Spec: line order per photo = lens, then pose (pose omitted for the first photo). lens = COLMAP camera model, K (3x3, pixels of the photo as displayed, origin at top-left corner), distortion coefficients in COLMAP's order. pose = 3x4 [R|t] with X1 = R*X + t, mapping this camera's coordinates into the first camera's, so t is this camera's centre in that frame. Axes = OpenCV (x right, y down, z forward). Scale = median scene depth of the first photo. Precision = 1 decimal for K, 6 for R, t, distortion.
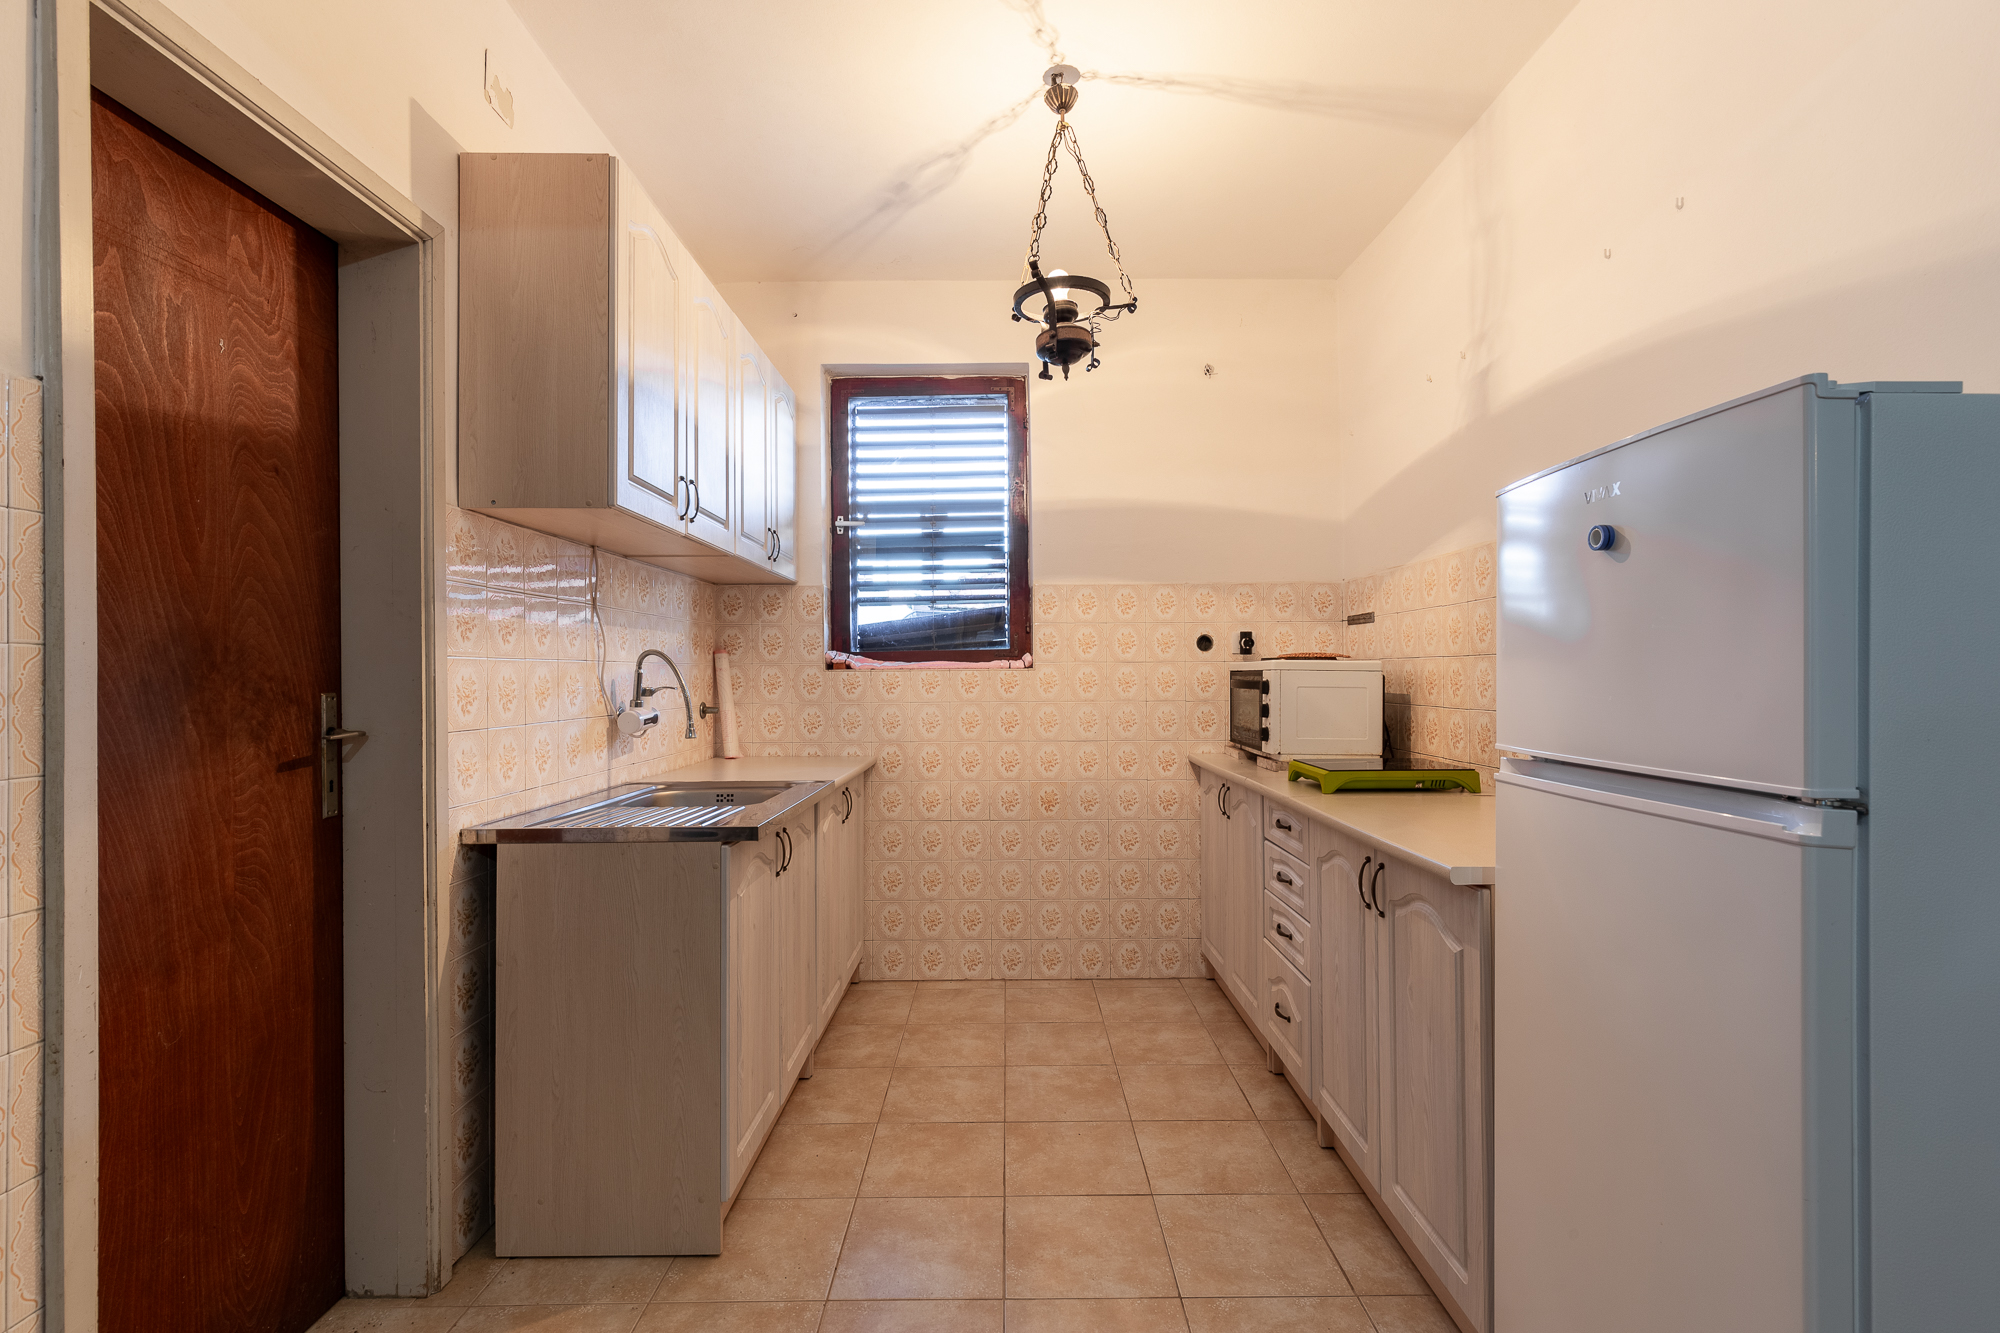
lens RADIAL K [[909.0, 0, 1000.7], [0, 909.0, 667.0], [0, 0, 1]] dist [0.008913, -0.000719]
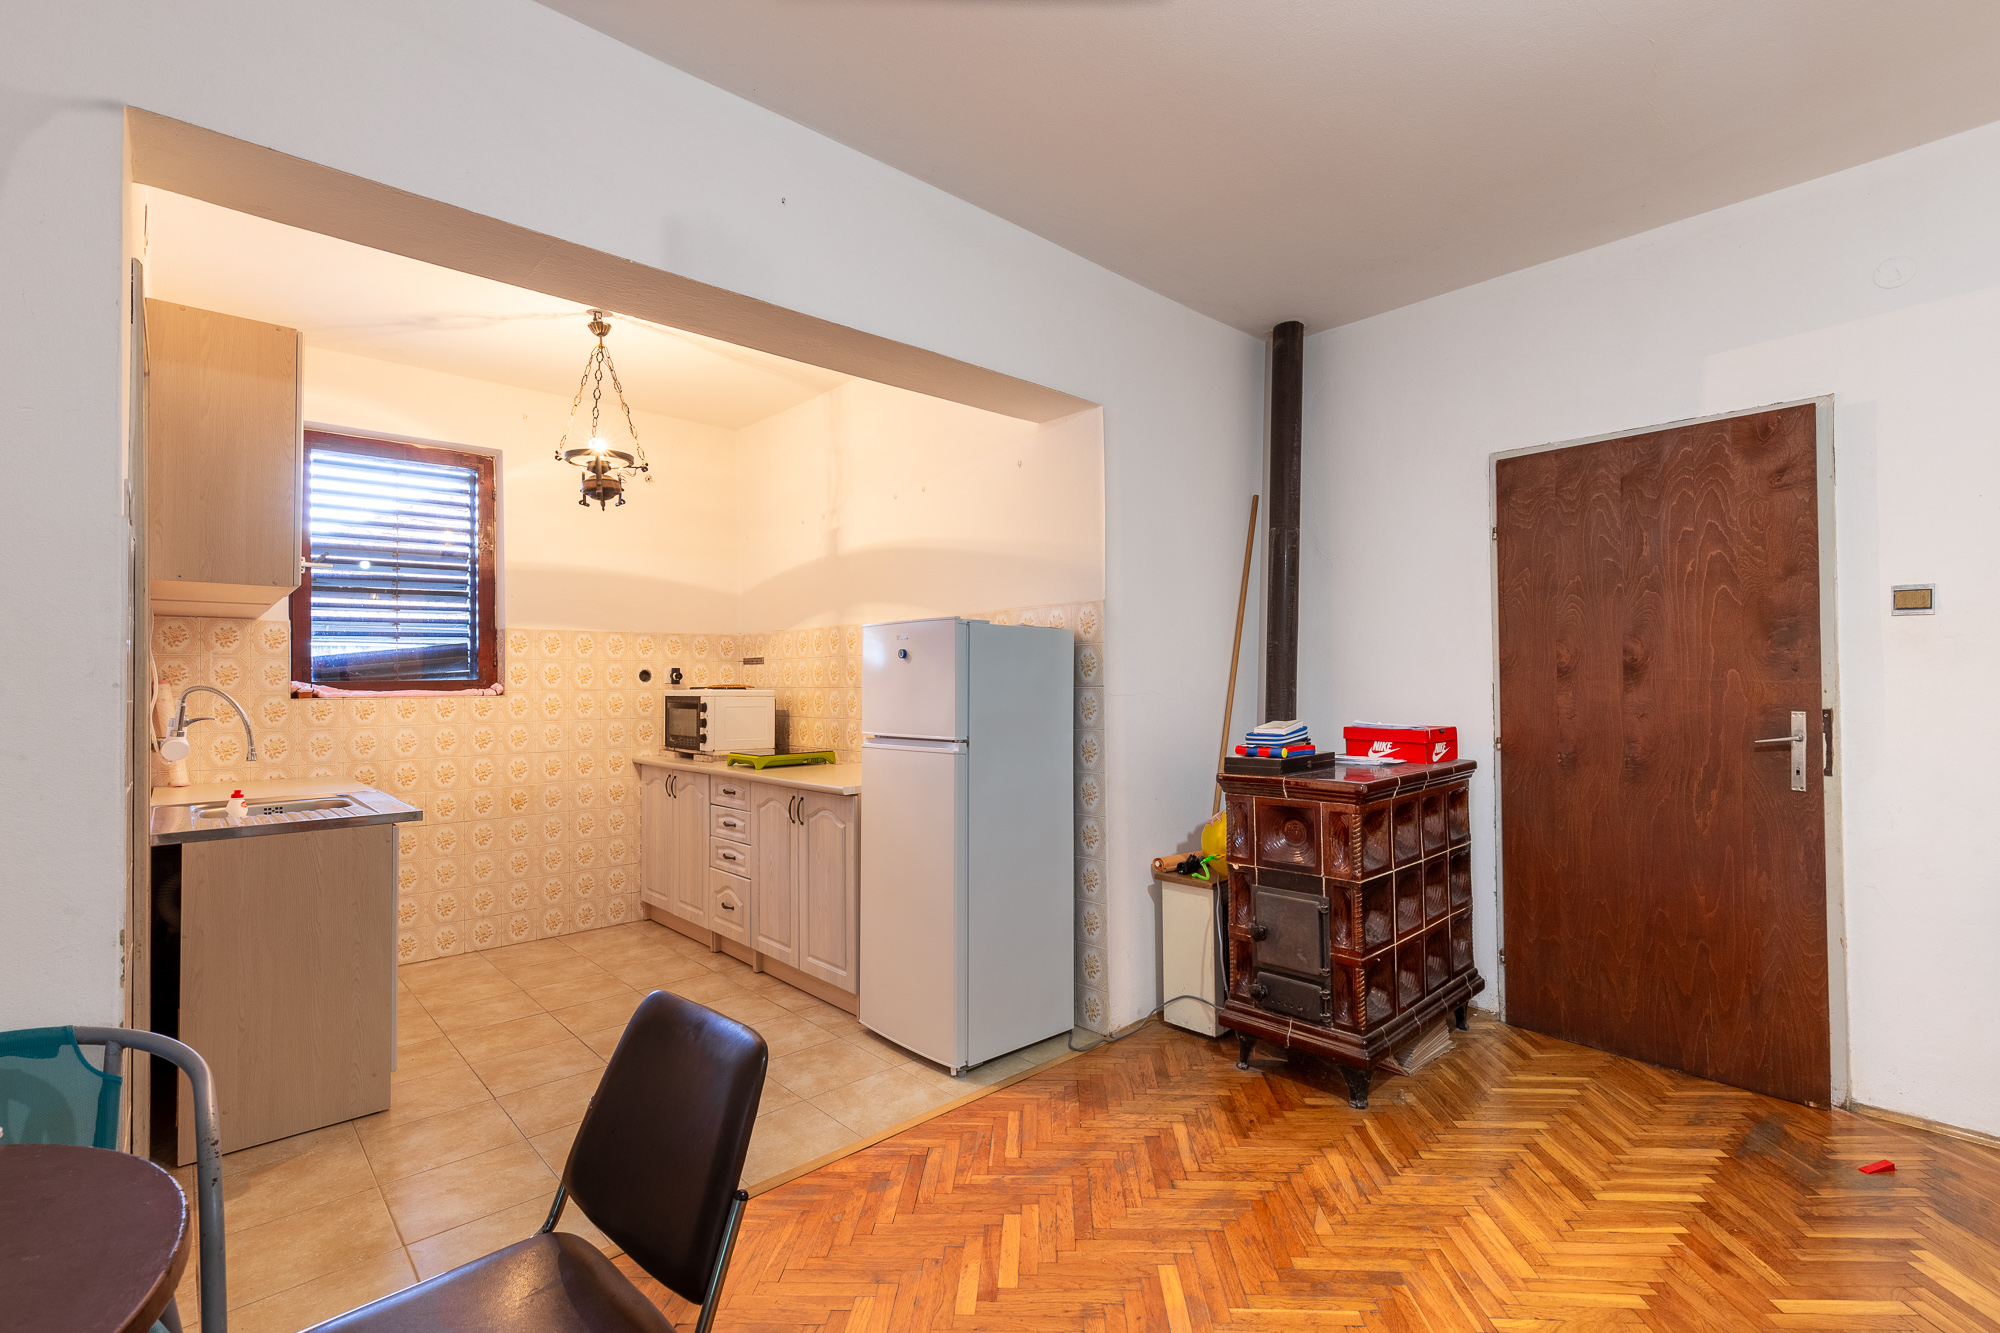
lens RADIAL K [[909.0, 0, 1008.8], [0, 909.0, 670.1], [0, 0, 1]] dist [0.008913, -0.000719]
pose [[0.738204, 0.008535, 0.674523, -0.298380], [-0.000001, 0.999920, -0.012652, -0.017609], [-0.674577, 0.009339, 0.738145, -0.387845]]
